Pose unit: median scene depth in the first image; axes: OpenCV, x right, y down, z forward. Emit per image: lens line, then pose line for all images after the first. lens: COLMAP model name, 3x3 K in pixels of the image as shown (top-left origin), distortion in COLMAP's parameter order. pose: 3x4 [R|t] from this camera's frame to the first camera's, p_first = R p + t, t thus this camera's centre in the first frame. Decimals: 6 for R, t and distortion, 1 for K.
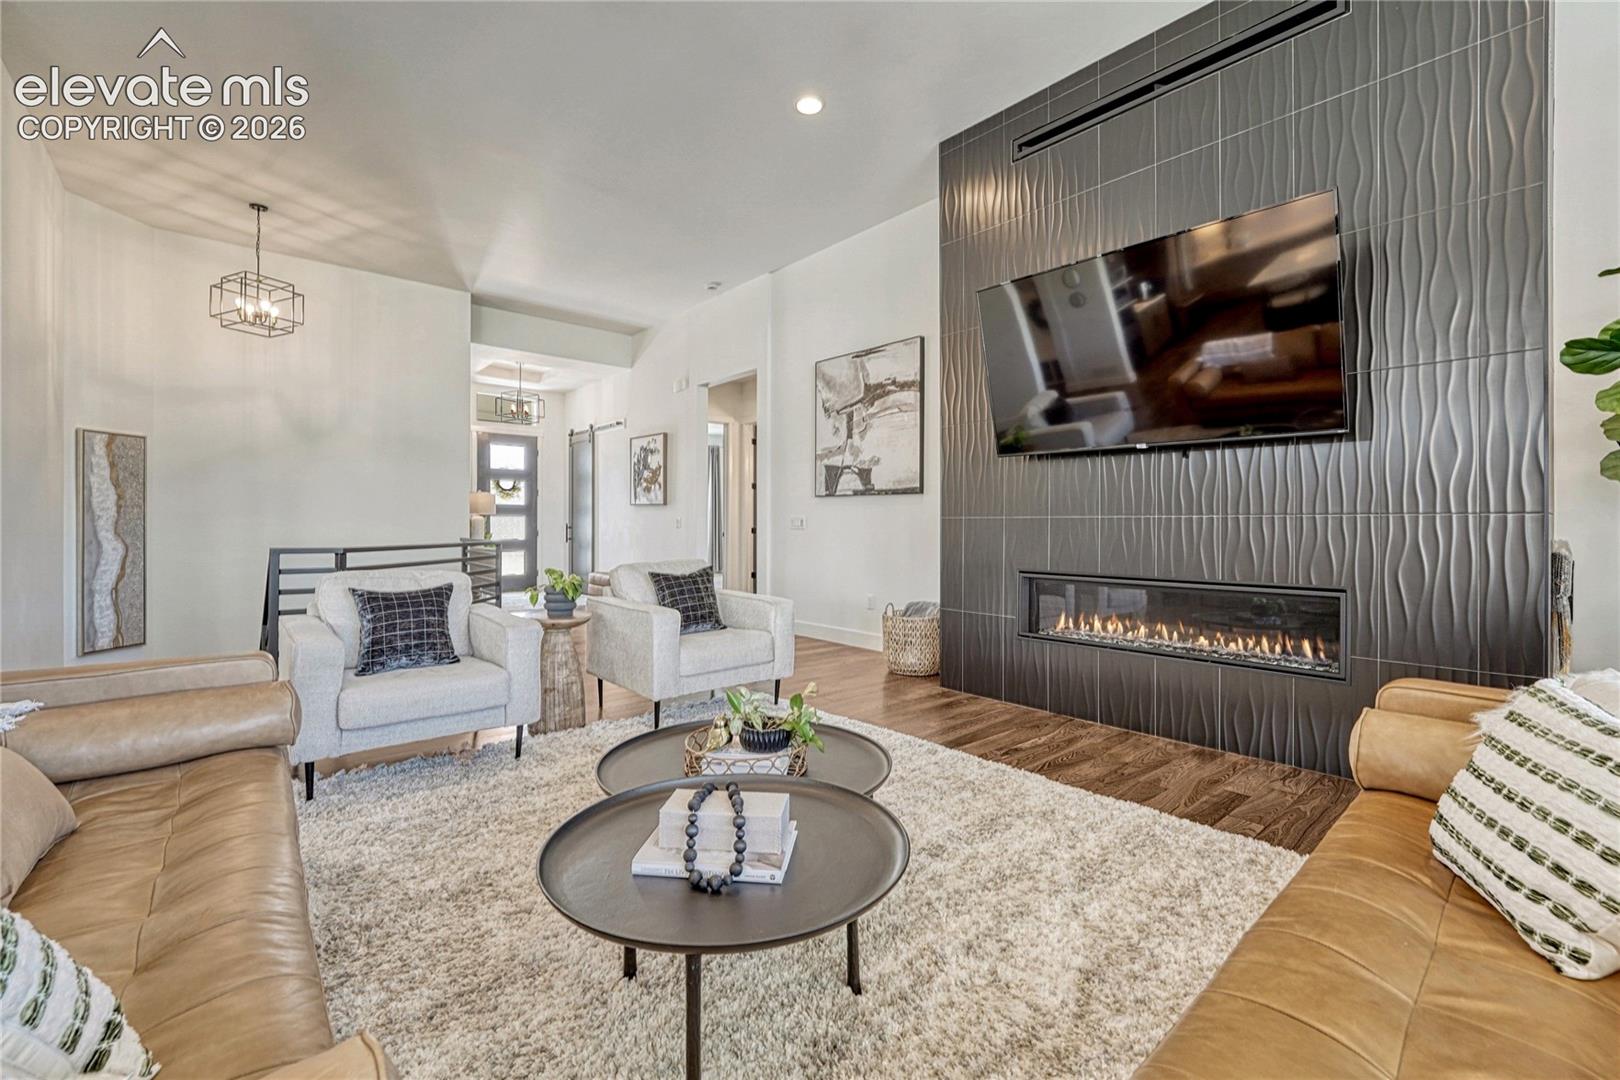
lens RADIAL K [[670.8, 0, 815.2], [0, 670.8, 522.8], [0, 0, 1]] dist [-0.014567, 0.002625]
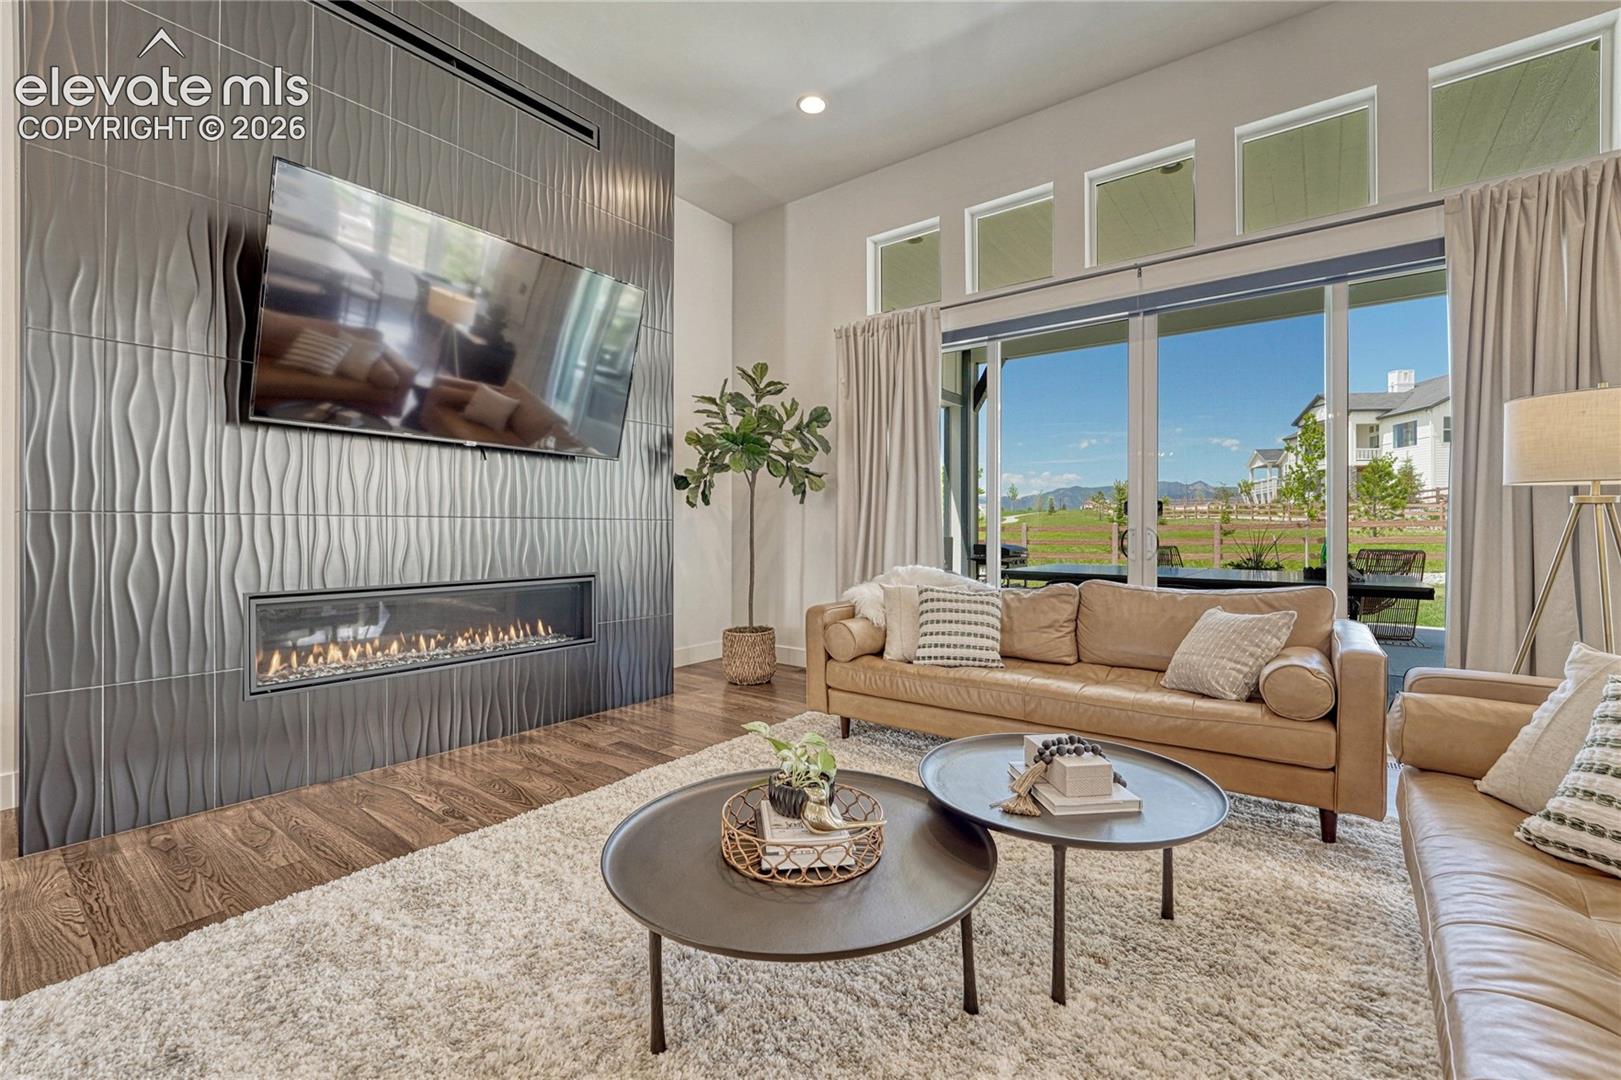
lens RADIAL K [[671.3, 0, 821.7], [0, 671.3, 523.1], [0, 0, 1]] dist [-0.014567, 0.002625]
pose [[-0.202976, 0.004388, 0.979174, -0.311238], [-0.005816, 0.999967, -0.005687, 0.000056], [-0.979166, -0.006849, -0.202944, 0.406511]]
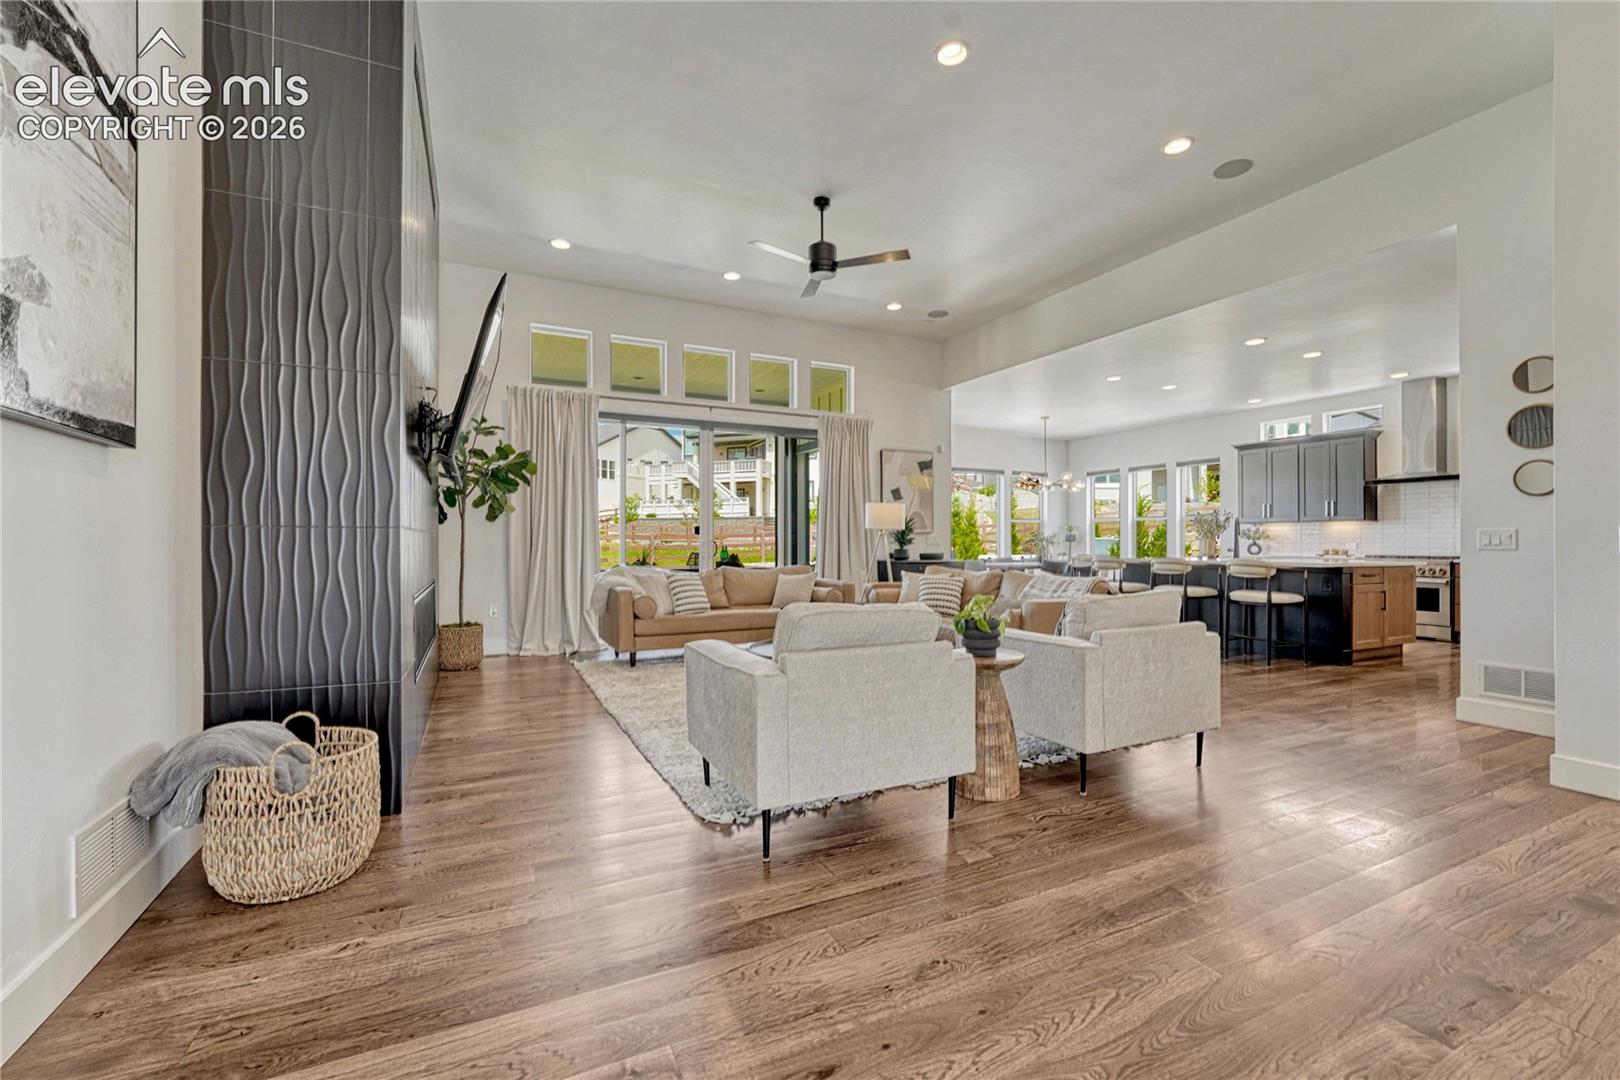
lens RADIAL K [[670.8, 0, 810.4], [0, 670.8, 554.7], [0, 0, 1]] dist [-0.014567, 0.002625]
pose [[-0.966129, -0.009385, 0.257888, -0.247709], [-0.005232, 0.999845, 0.016785, 0.002573], [-0.258006, 0.014867, -0.966029, 1.149627]]
